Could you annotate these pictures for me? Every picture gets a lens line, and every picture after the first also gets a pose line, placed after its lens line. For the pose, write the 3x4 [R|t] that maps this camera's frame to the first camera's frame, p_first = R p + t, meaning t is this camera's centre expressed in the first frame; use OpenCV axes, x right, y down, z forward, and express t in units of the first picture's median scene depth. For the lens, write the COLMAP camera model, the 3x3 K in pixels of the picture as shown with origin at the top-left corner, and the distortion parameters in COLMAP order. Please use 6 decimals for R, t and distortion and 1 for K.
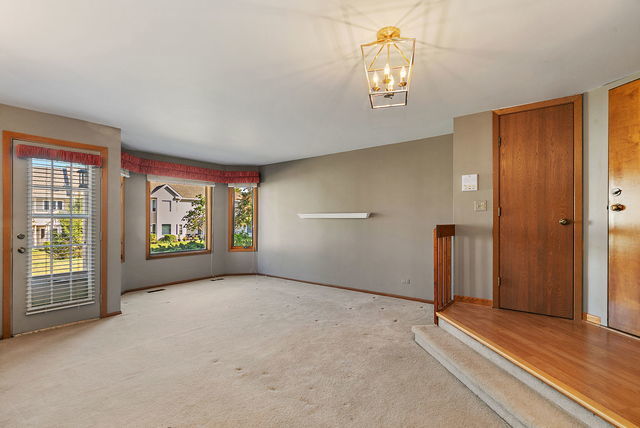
lens RADIAL K [[304.8, 0, 322.1], [0, 304.8, 215.6], [0, 0, 1]] dist [0.001197, -0.000068]
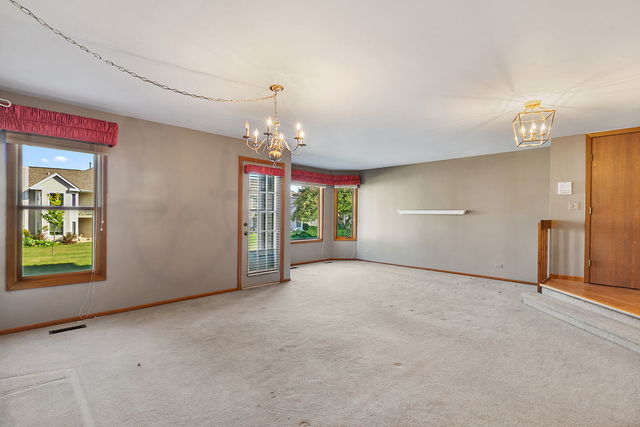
lens RADIAL K [[308.1, 0, 320.0], [0, 308.1, 213.5], [0, 0, 1]] dist [0.001379, 0.000039]
pose [[0.992241, 0.008529, -0.124039, -0.396289], [-0.007562, 0.999937, 0.008264, -0.001859], [0.124102, -0.007262, 0.992243, -0.448629]]
